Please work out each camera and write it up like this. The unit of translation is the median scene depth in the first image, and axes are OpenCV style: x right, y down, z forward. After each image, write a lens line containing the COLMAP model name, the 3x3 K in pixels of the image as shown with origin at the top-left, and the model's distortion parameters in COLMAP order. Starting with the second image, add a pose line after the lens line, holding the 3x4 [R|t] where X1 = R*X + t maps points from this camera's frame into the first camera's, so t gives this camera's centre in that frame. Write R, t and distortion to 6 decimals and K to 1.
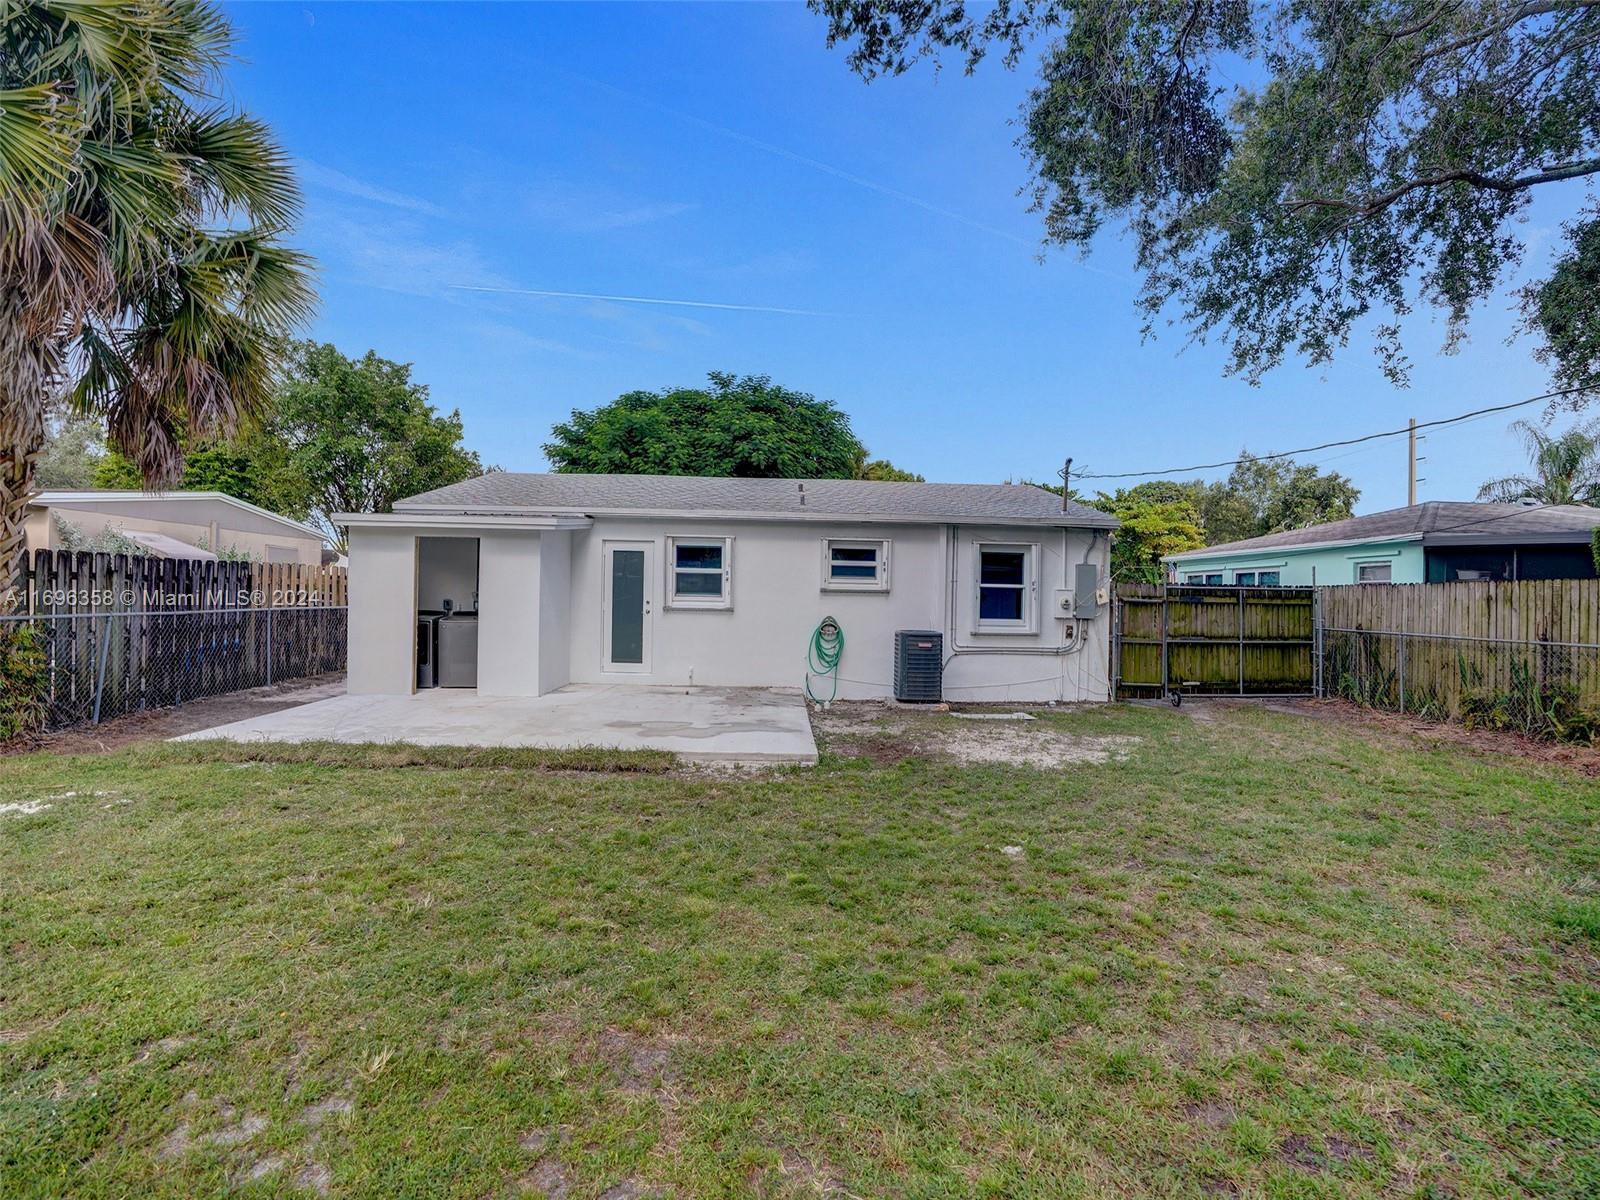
lens RADIAL K [[753.6, 0, 800.0], [0, 753.6, 600.0], [0, 0, 1]] dist [-0.041832, -0.000009]
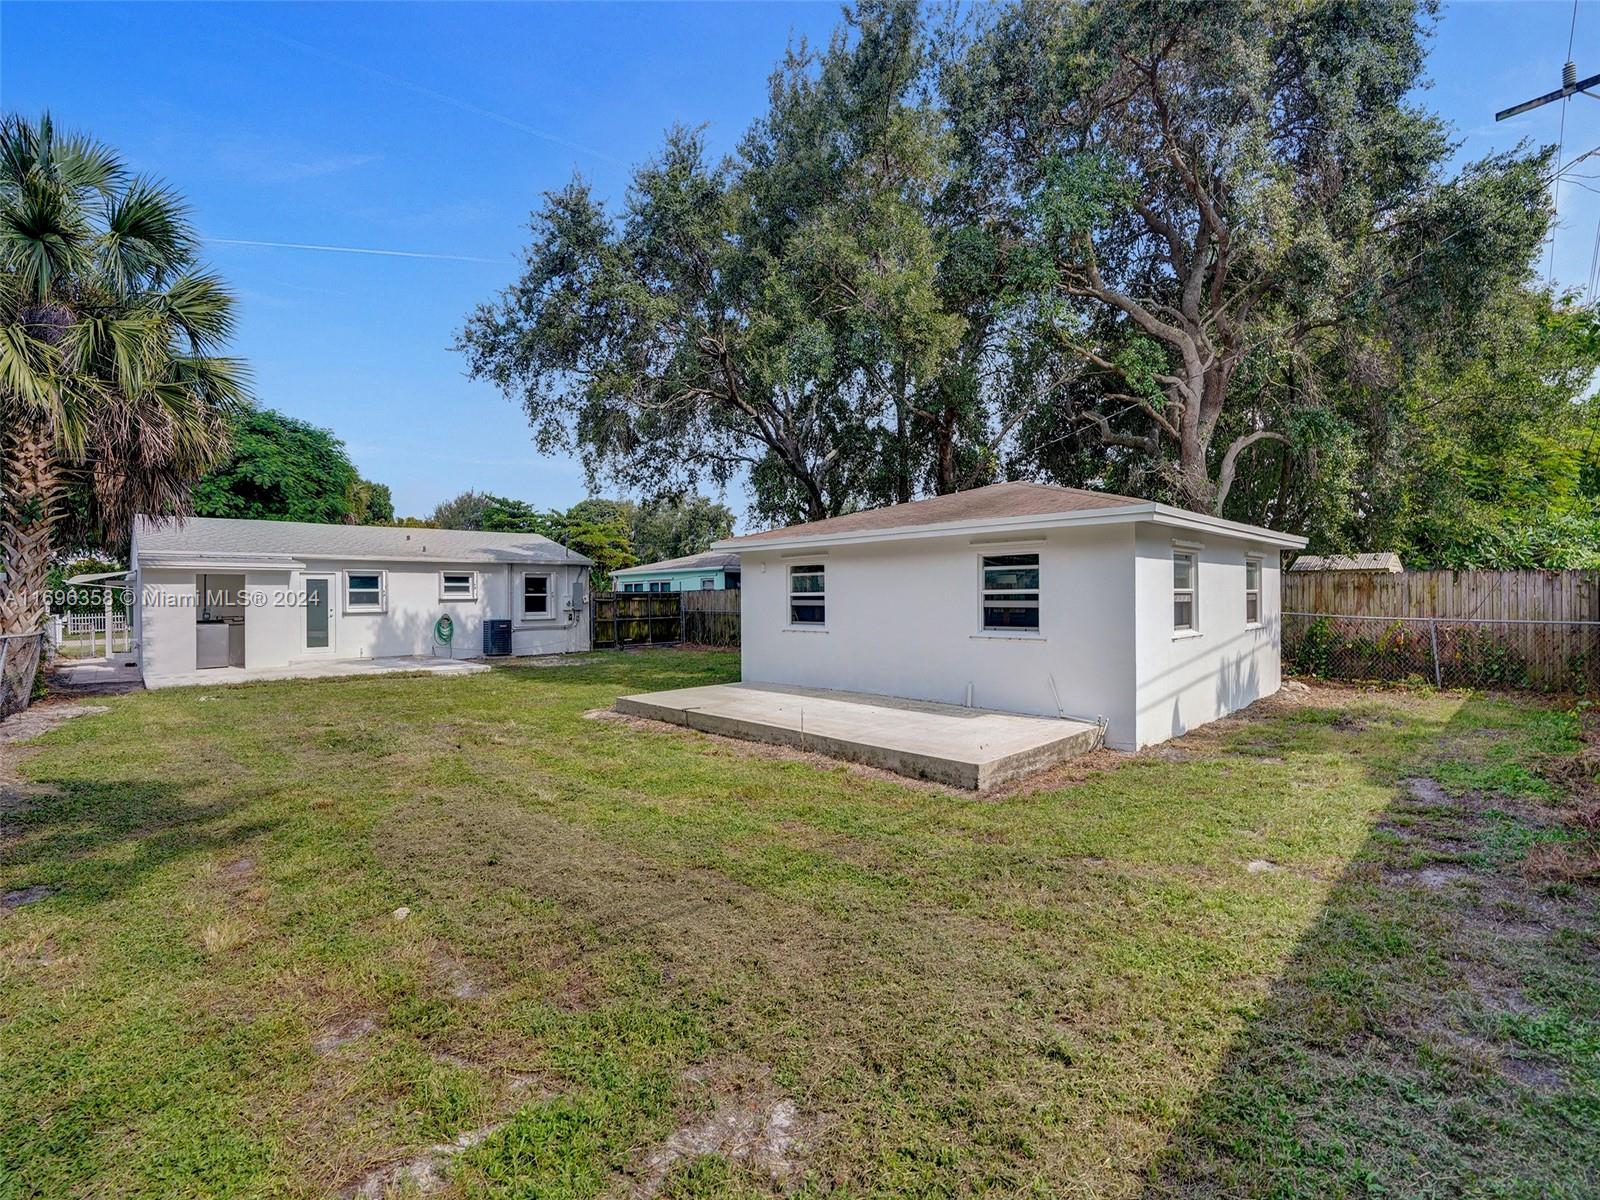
lens RADIAL K [[753.6, 0, 800.0], [0, 753.6, 600.0], [0, 0, 1]] dist [-0.041832, -0.000009]
pose [[0.757816, -0.028842, 0.651830, -0.455463], [0.029171, 0.999521, 0.010312, -0.005521], [-0.651816, 0.011200, 0.758295, -0.864436]]
